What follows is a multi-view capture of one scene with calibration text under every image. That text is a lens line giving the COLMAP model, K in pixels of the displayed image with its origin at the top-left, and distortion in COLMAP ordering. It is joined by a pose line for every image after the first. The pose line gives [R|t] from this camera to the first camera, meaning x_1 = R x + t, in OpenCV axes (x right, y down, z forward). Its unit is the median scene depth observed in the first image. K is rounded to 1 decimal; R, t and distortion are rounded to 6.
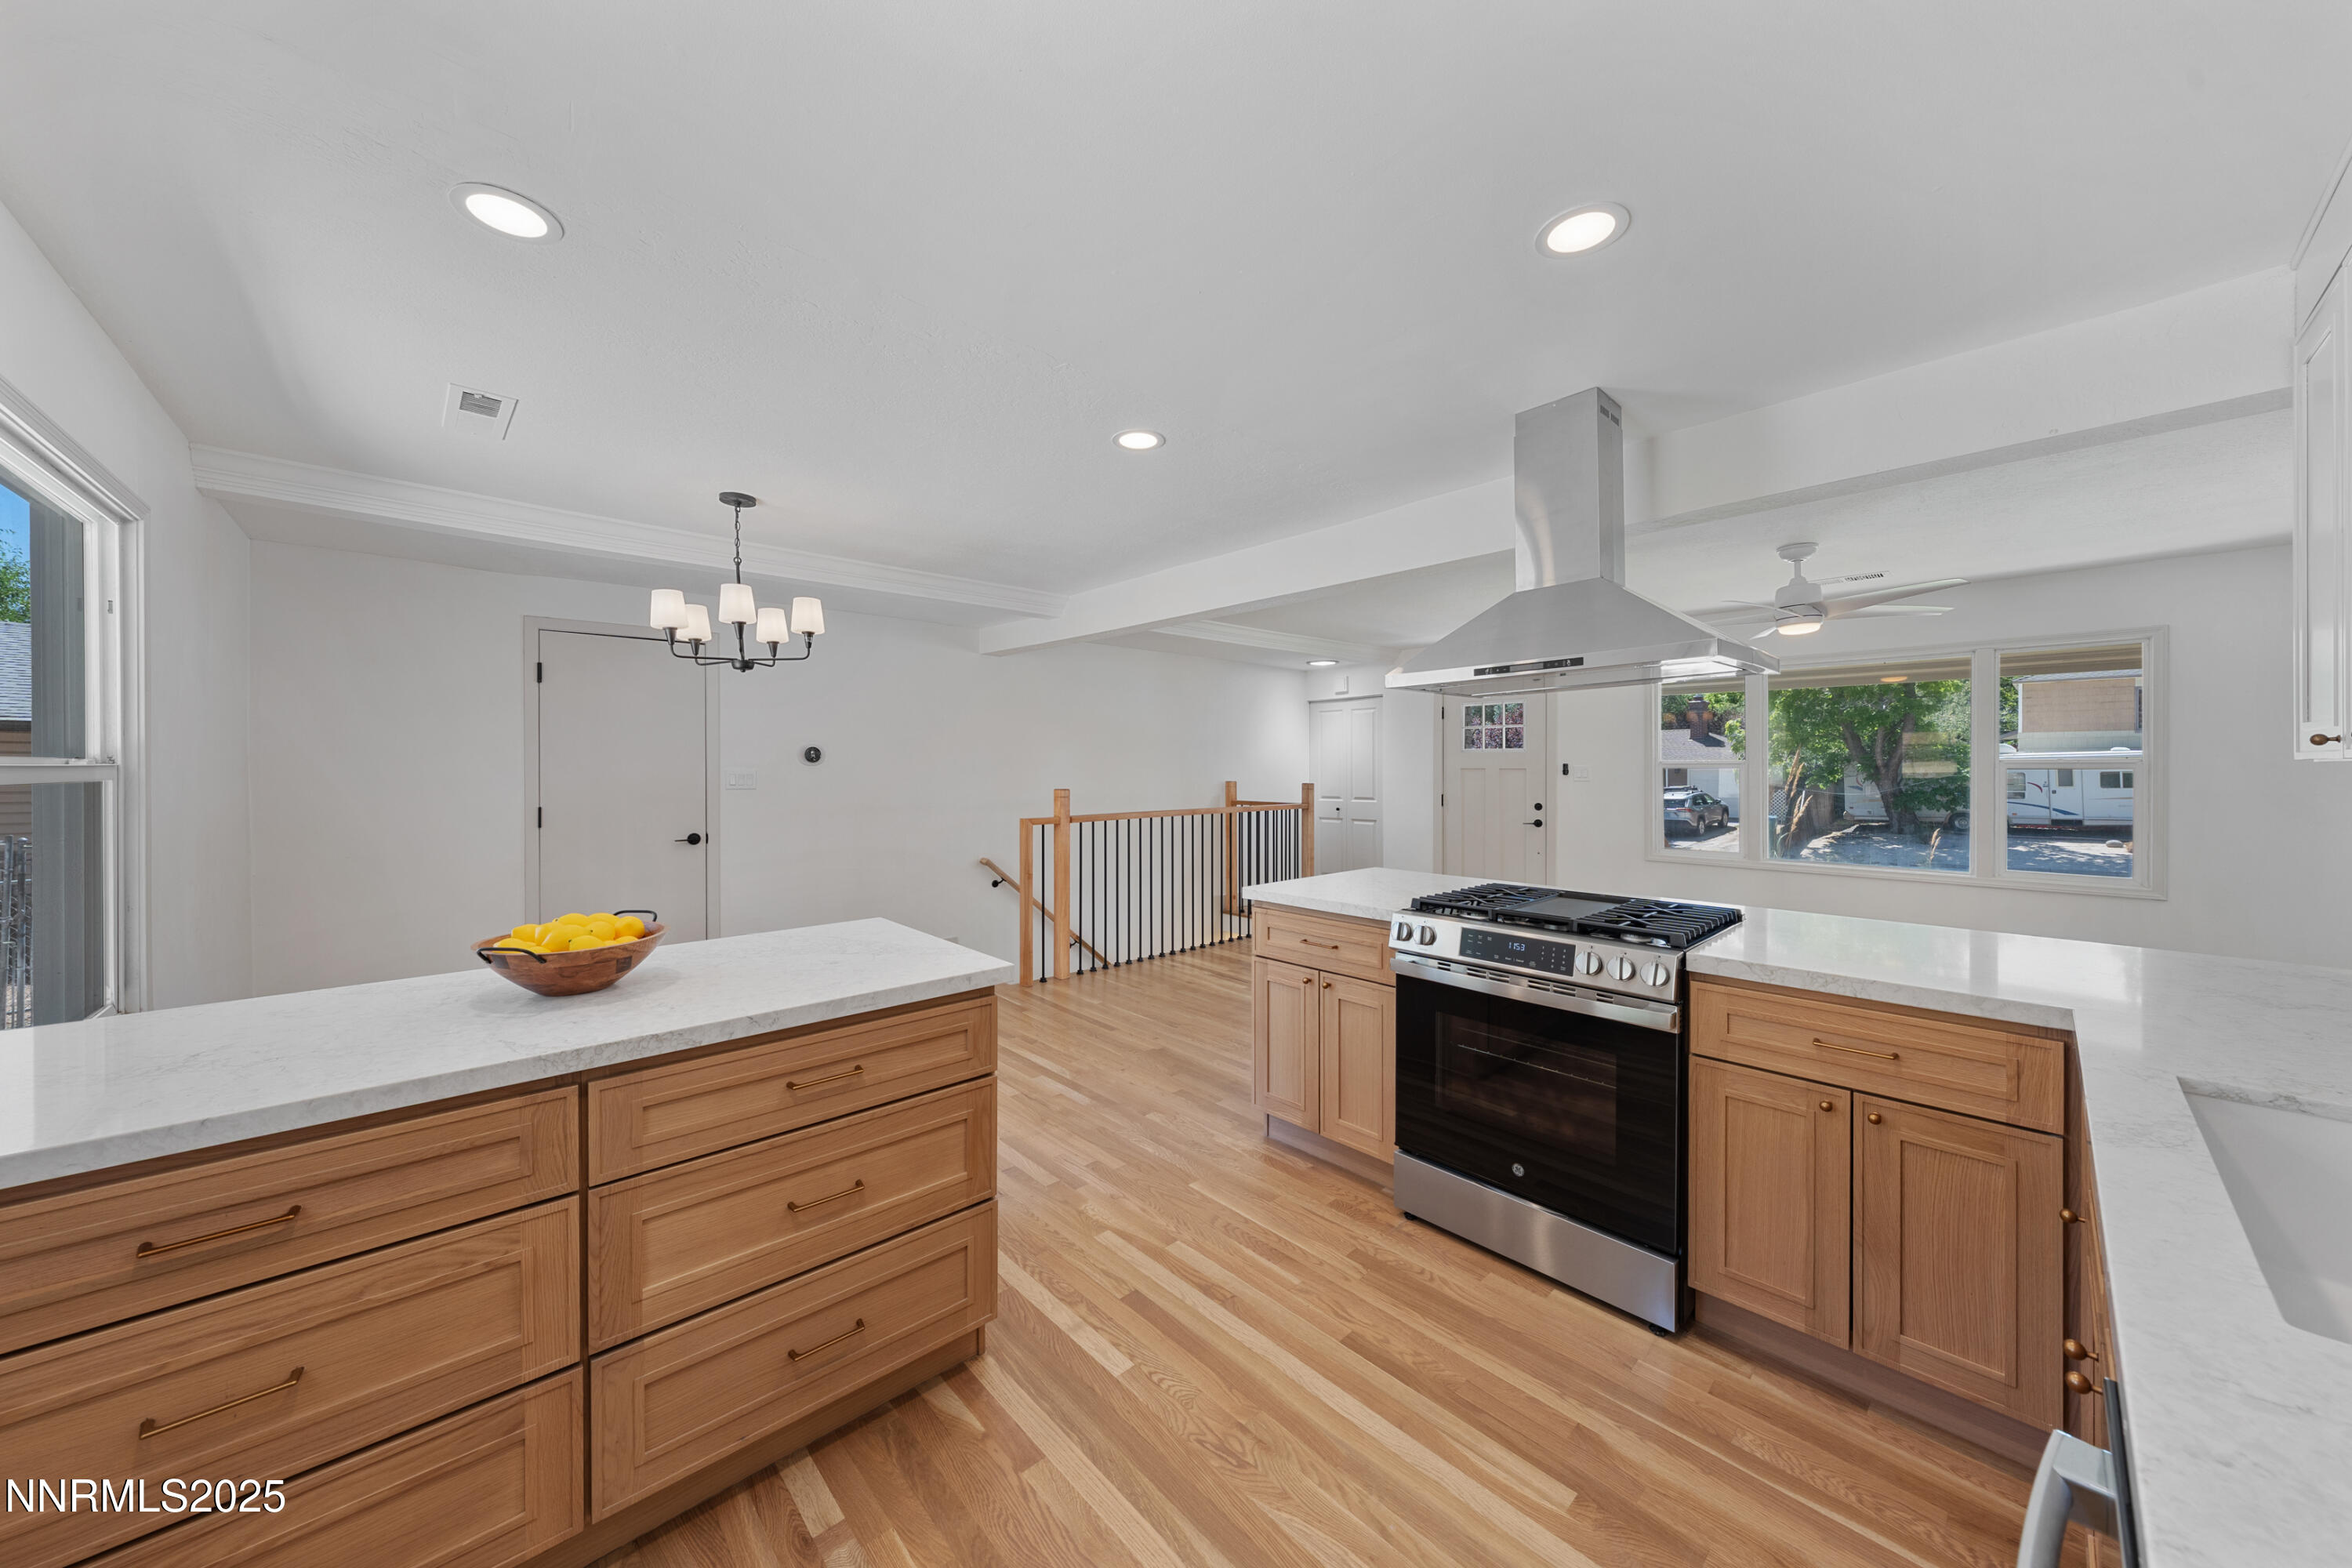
lens RADIAL K [[800.7, 0, 1174.1], [0, 800.7, 769.1], [0, 0, 1]] dist [-0.000804, -0.000379]
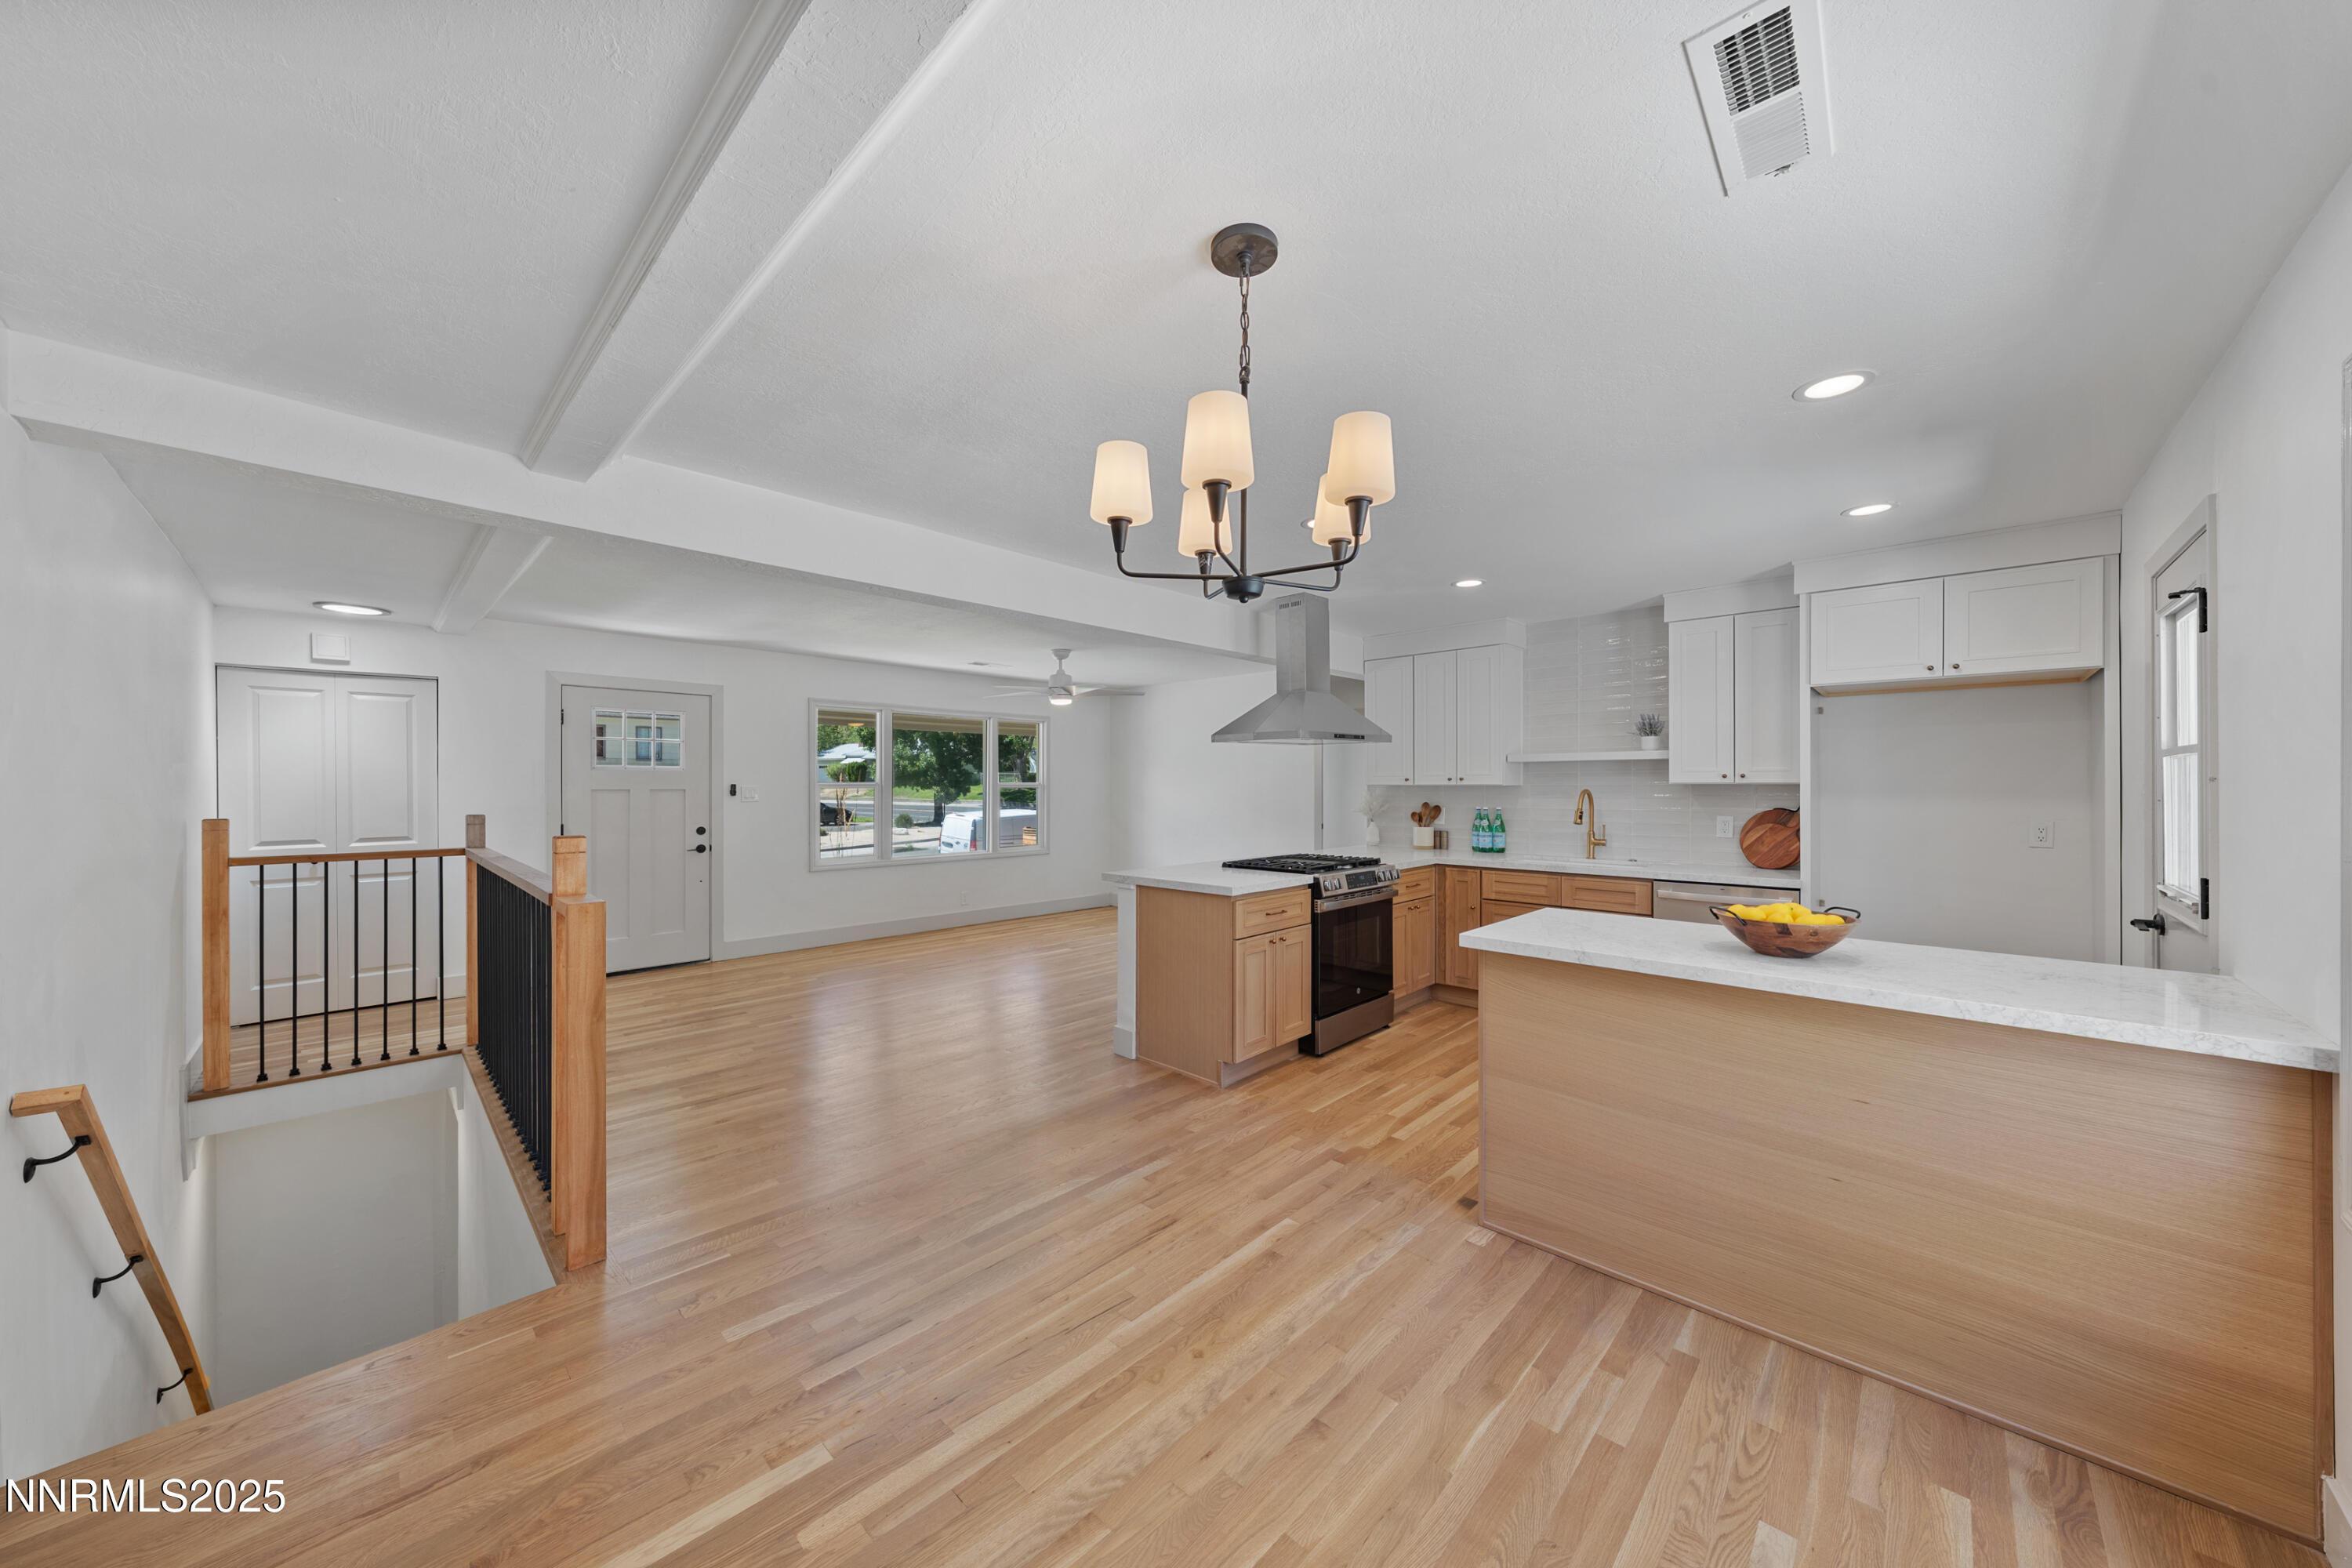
lens RADIAL K [[800.7, 0, 1175.9], [0, 800.7, 786.9], [0, 0, 1]] dist [-0.000804, -0.000379]
pose [[-0.061913, -0.001998, 0.998080, -1.036104], [0.004384, 0.999988, 0.002274, -0.006674], [-0.998072, 0.004517, -0.061903, 1.073634]]
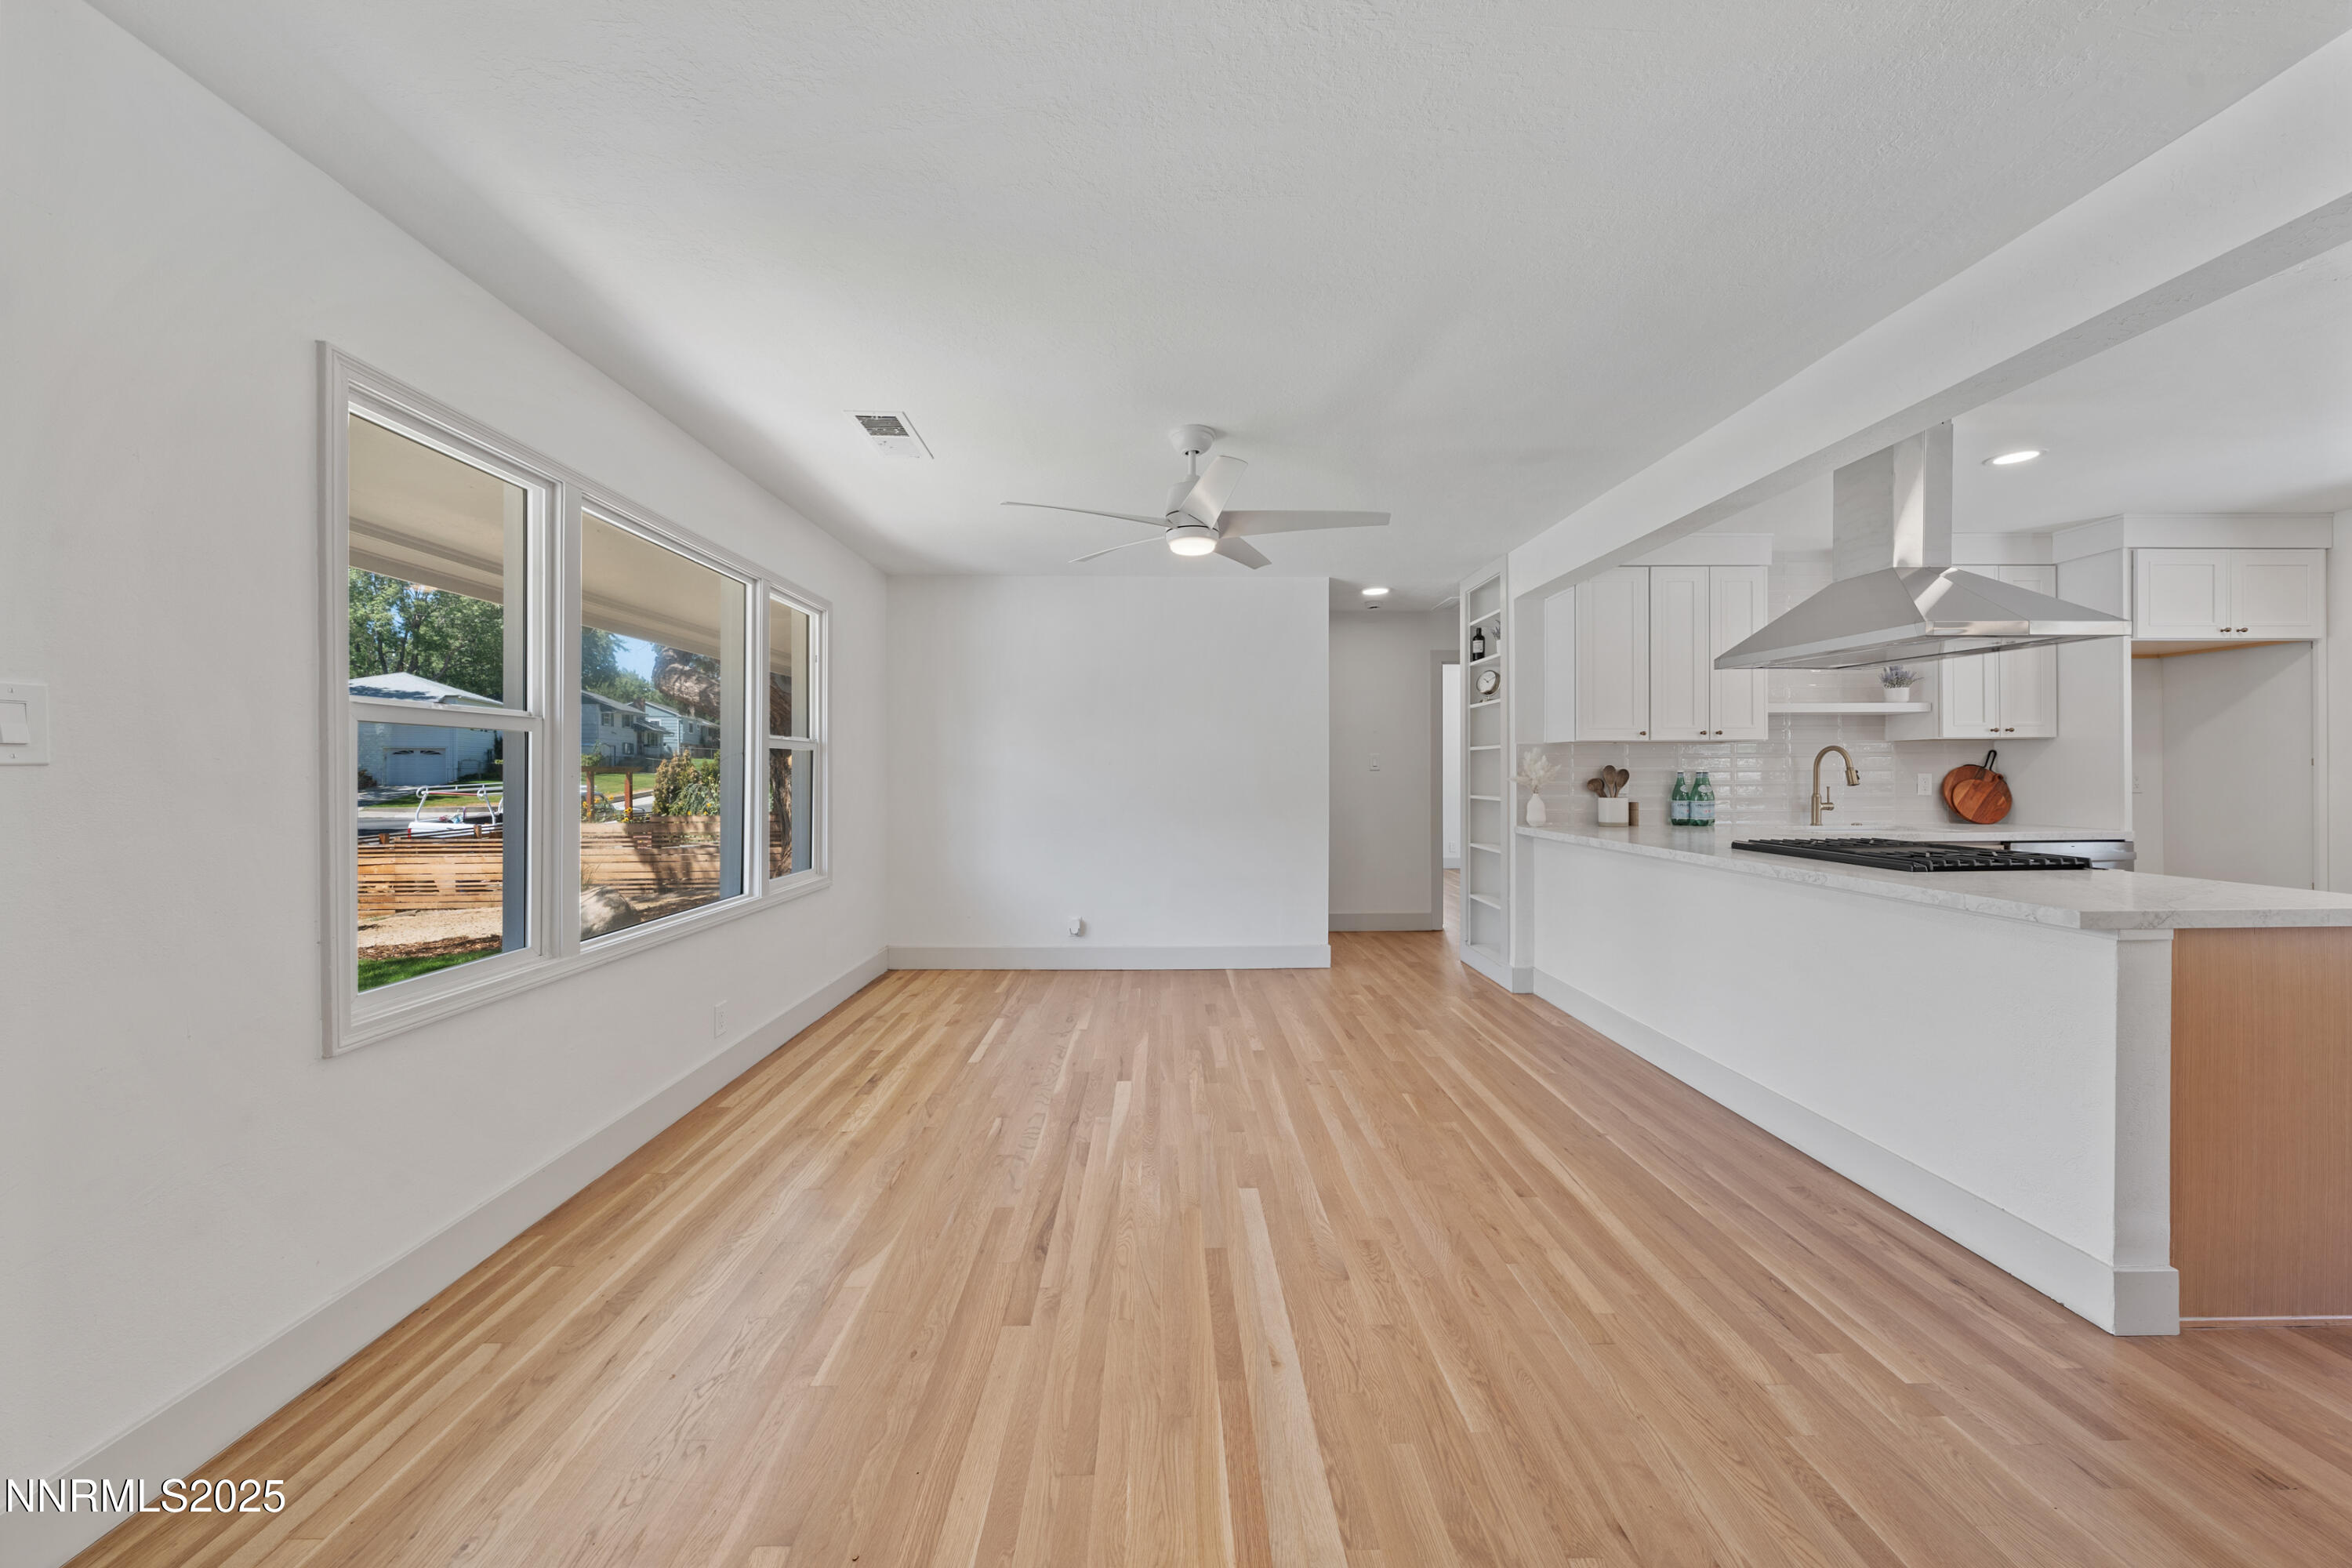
lens RADIAL K [[800.7, 0, 1173.9], [0, 800.7, 773.6], [0, 0, 1]] dist [-0.000804, -0.000379]
pose [[-0.748425, 0.002479, 0.663215, 0.379048], [0.008019, 0.999954, 0.005311, 0.035437], [-0.663171, 0.009293, -0.748410, 1.923949]]
